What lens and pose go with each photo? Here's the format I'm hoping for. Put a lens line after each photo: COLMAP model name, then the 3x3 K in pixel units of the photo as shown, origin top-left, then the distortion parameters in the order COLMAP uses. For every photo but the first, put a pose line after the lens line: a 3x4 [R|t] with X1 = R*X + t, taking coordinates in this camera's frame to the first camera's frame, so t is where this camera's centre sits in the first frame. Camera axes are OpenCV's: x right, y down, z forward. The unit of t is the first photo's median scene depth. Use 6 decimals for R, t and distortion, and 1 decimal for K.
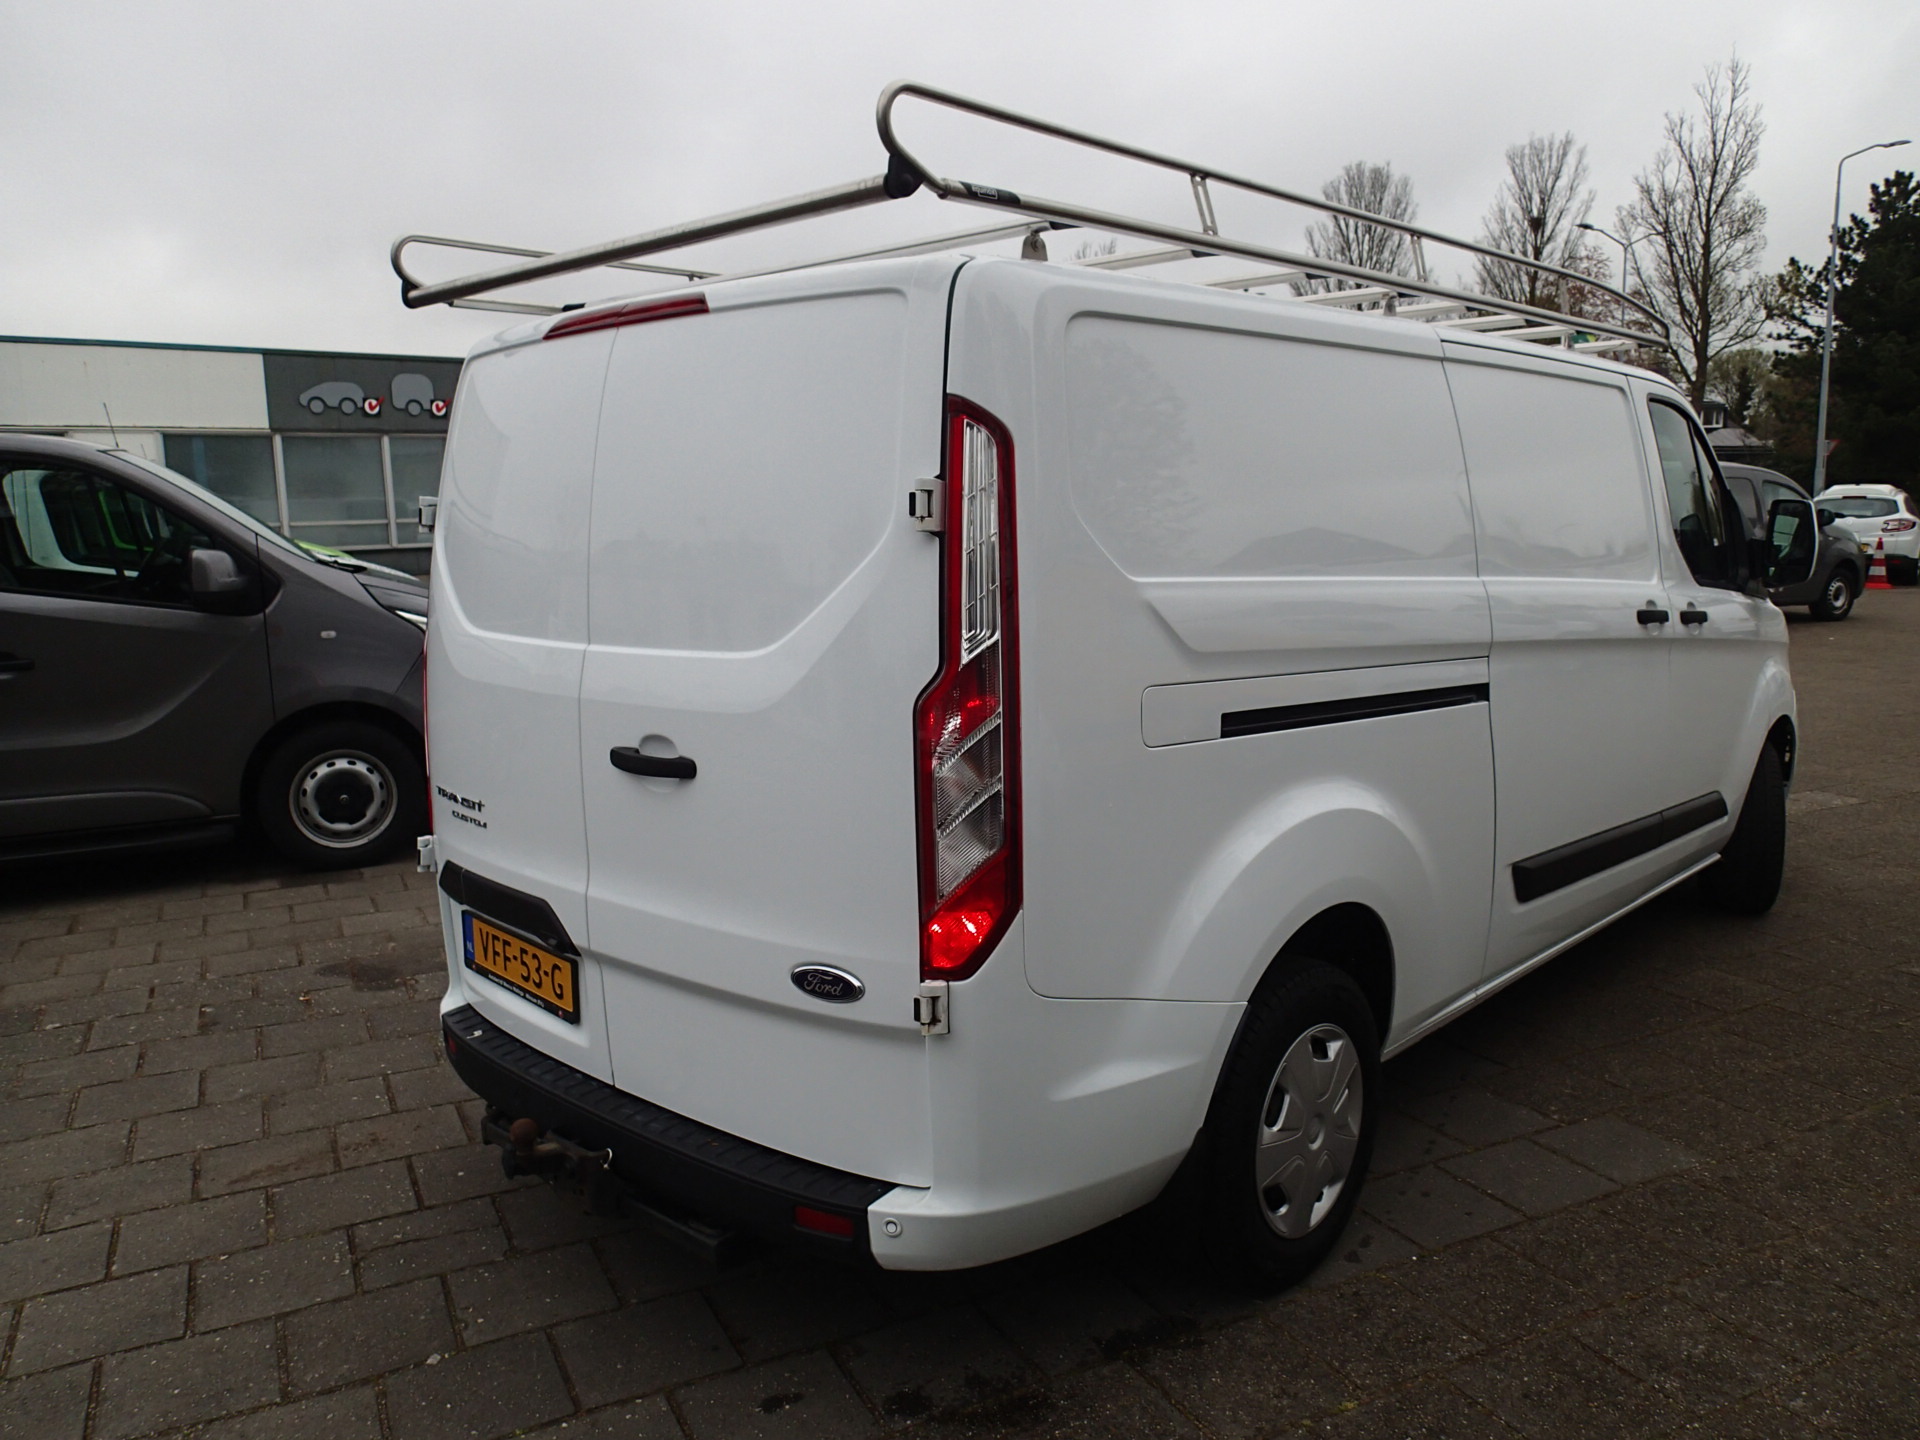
lens RADIAL K [[1432.6, 0, 987.8], [0, 1432.6, 717.1], [0, 0, 1]] dist [0.002024, -0.001046]
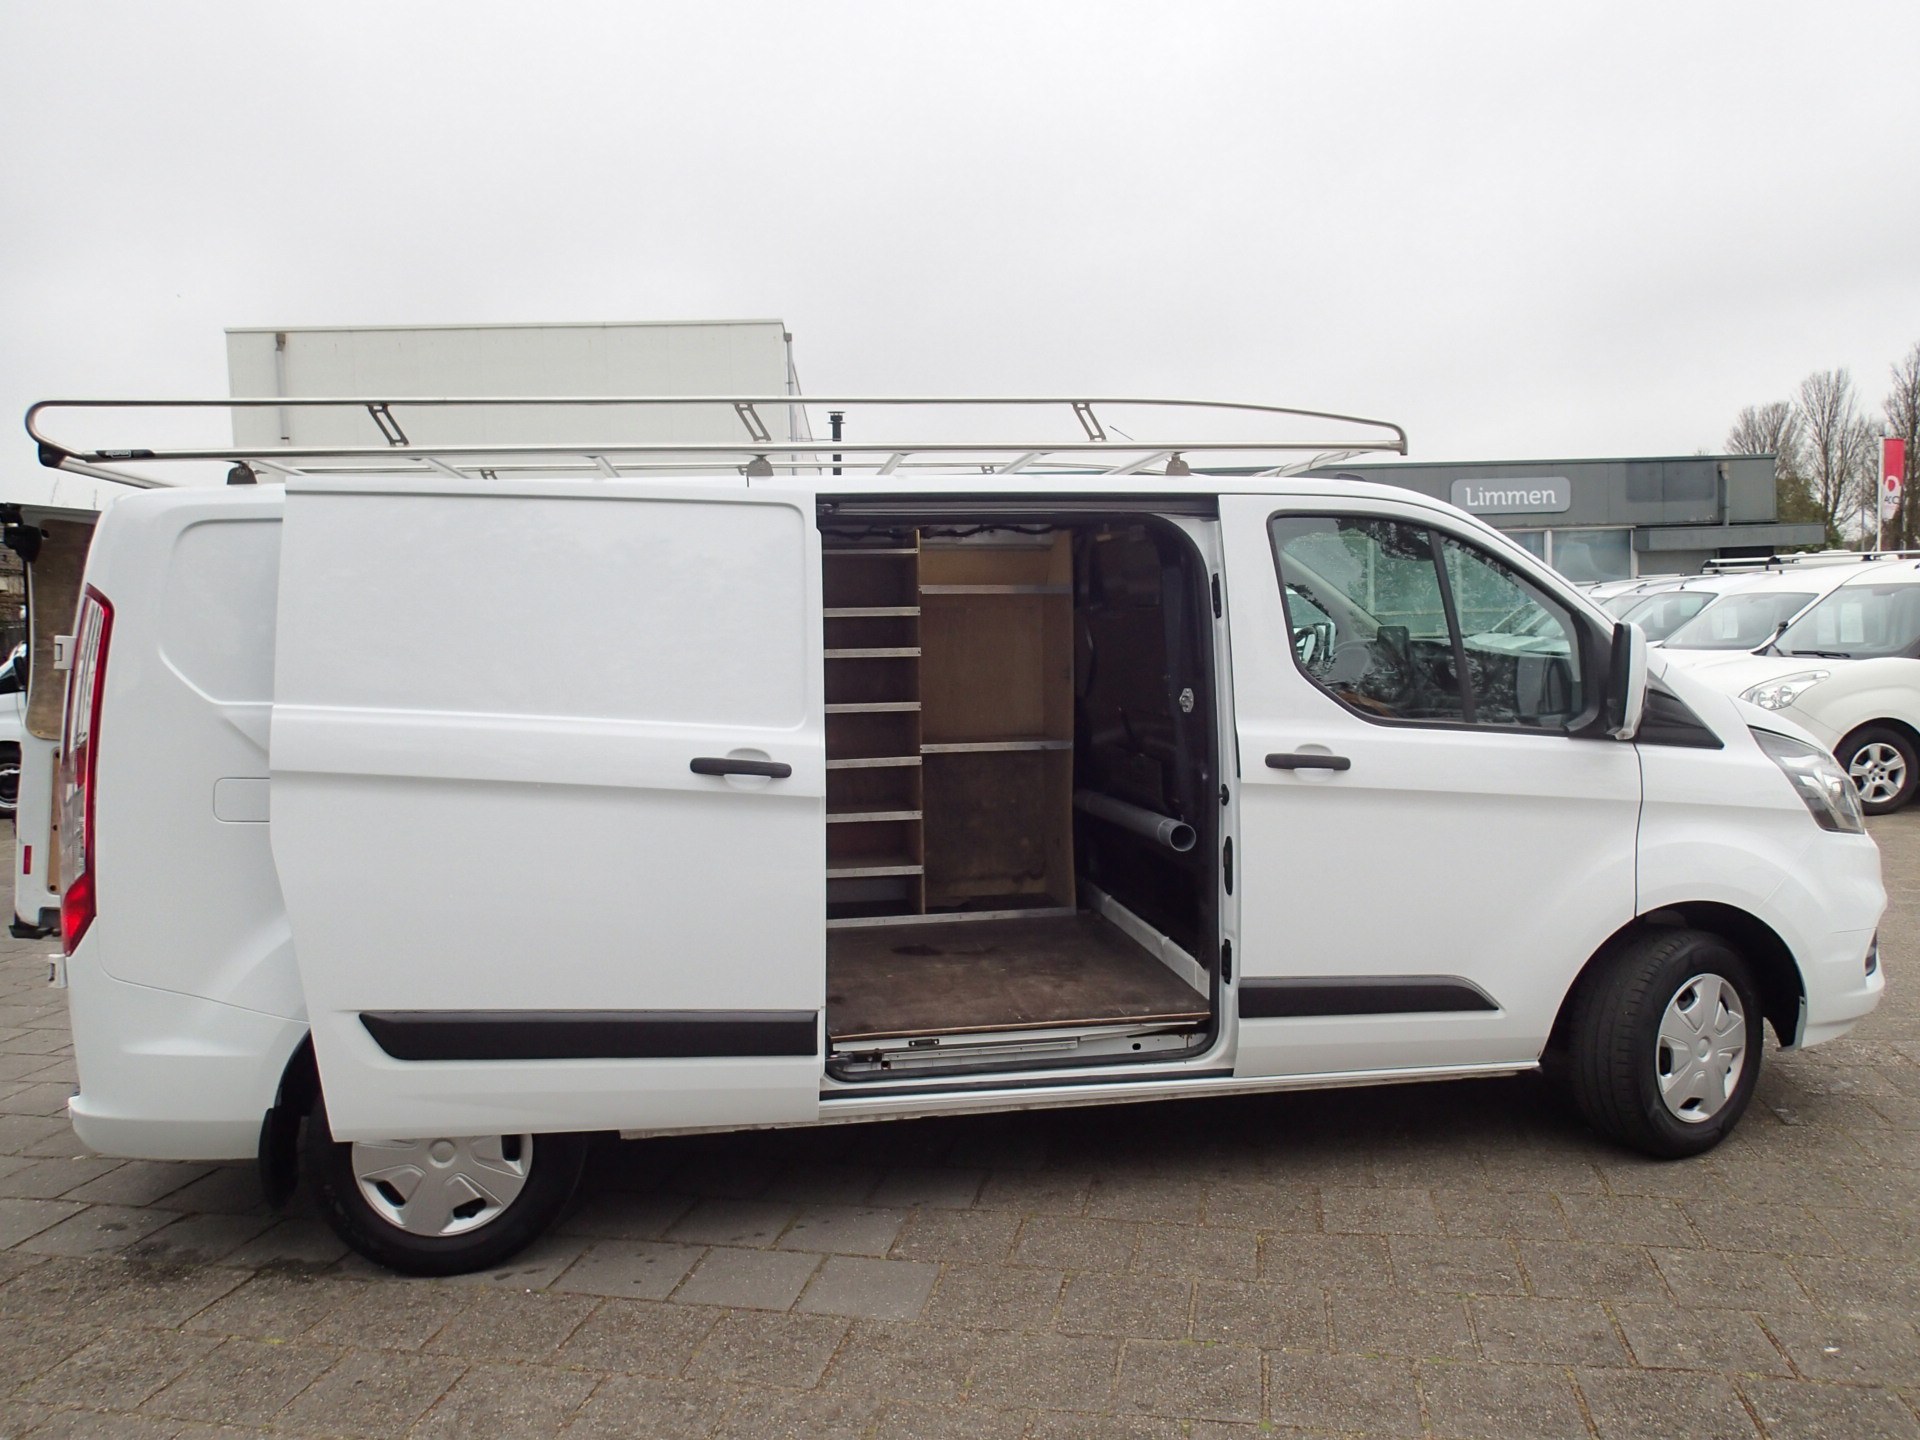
lens RADIAL K [[1437.8, 0, 970.8], [0, 1437.8, 720.8], [0, 0, 1]] dist [0.000715, -0.002316]
pose [[0.779935, 0.041168, -0.624505, 1.281258], [-0.078476, 0.996392, -0.032325, -0.072890], [0.620921, 0.074220, 0.780352, 0.277368]]
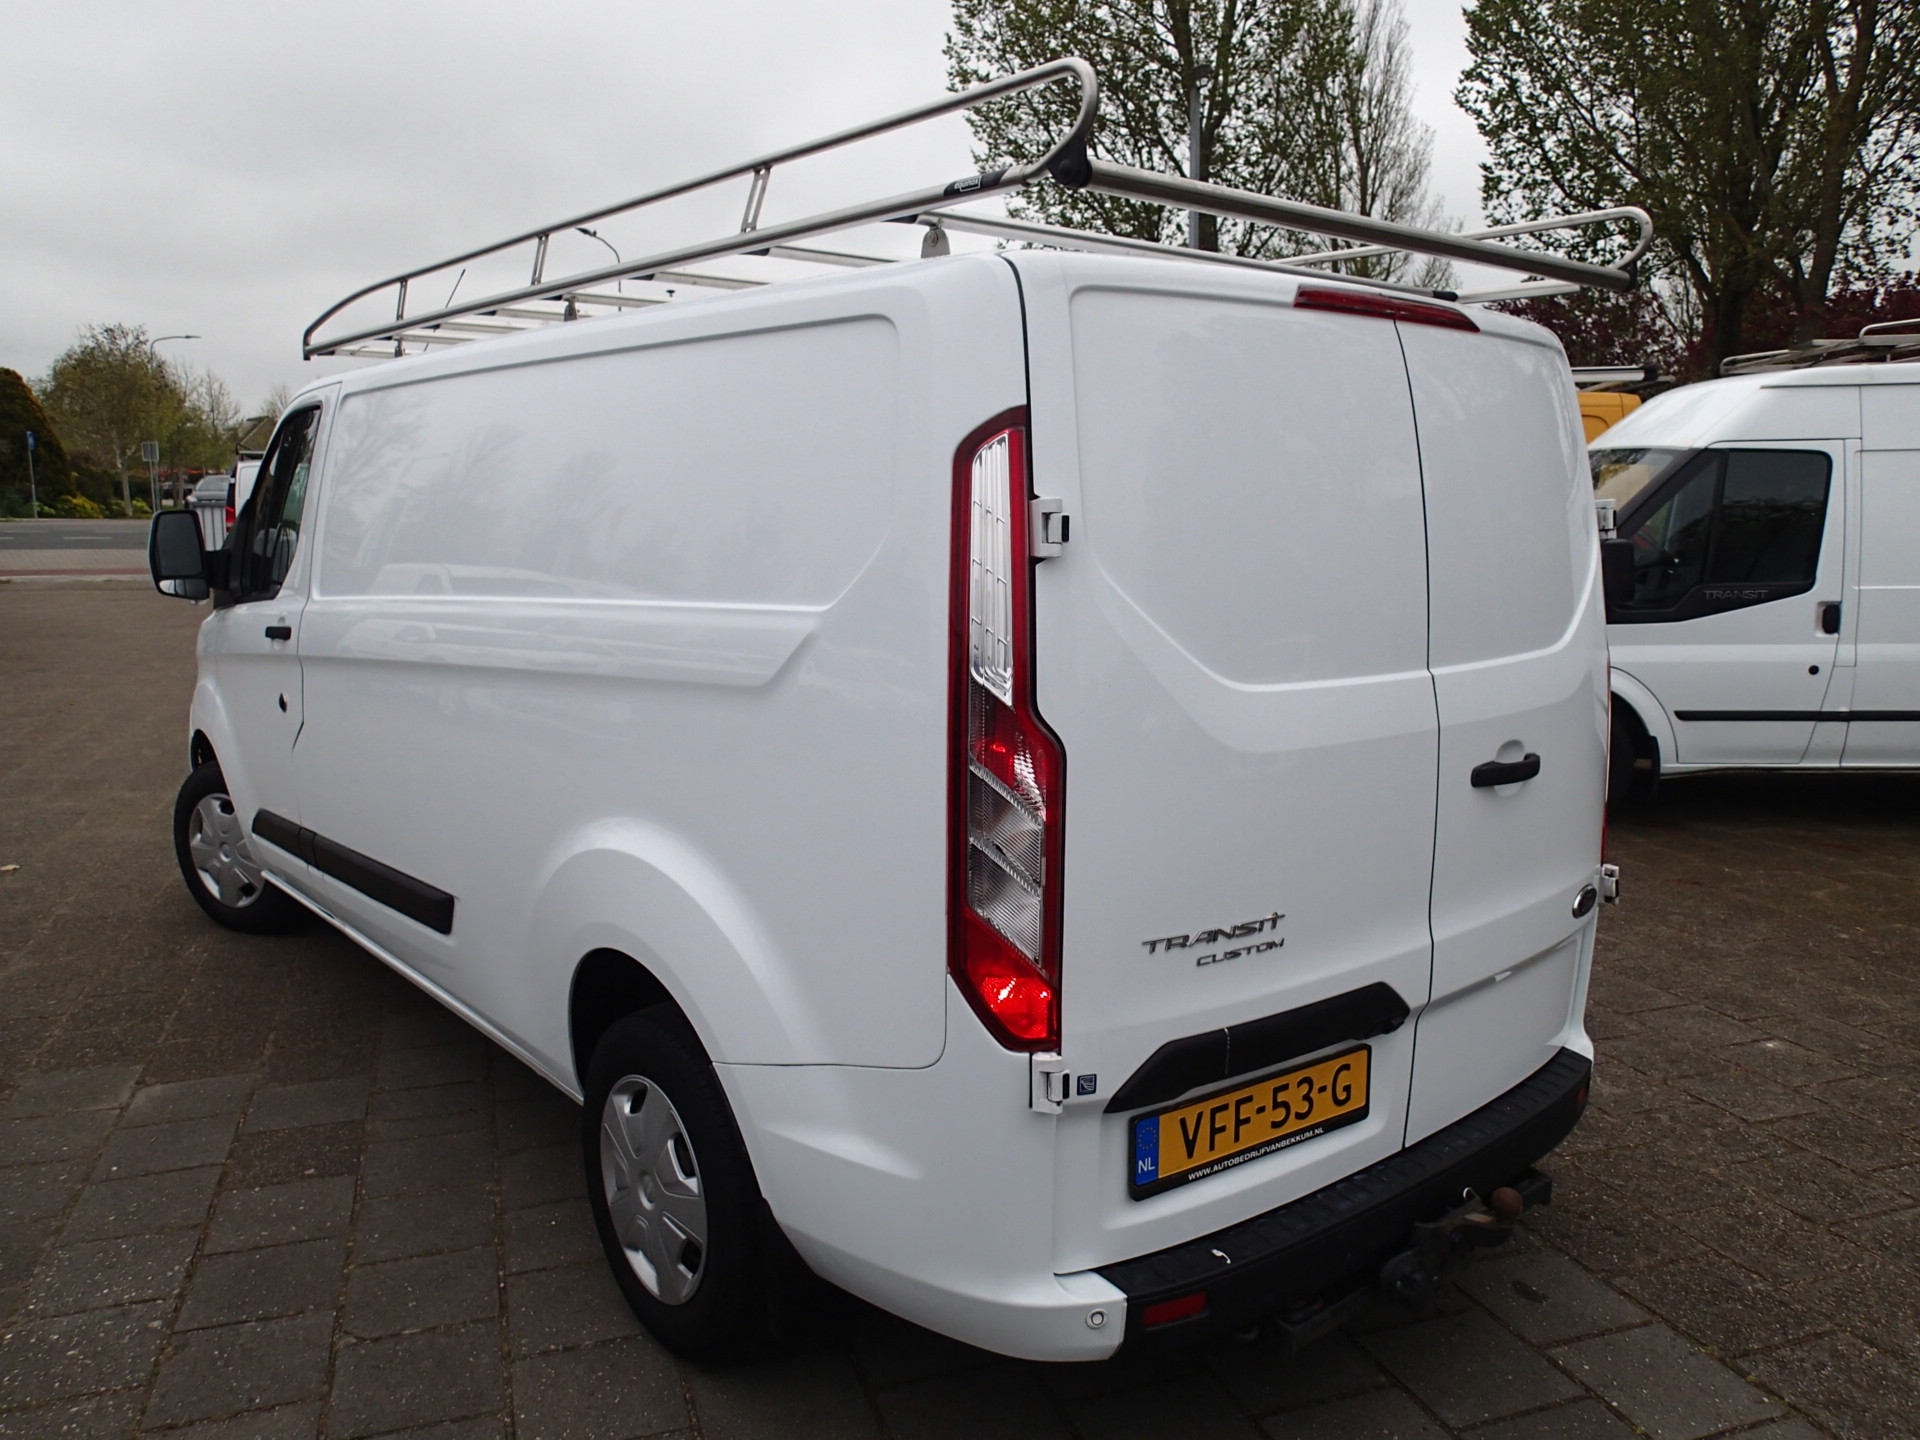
lens RADIAL K [[1387.5, 0, 960.0], [0, 1387.5, 720.0], [0, 0, 1]] dist [0.003330, -0.001118]
pose [[0.147550, -0.133868, 0.979953, -1.061532], [0.138073, 0.983884, 0.113615, -0.142768], [-0.979370, 0.118541, 0.163656, 1.025996]]
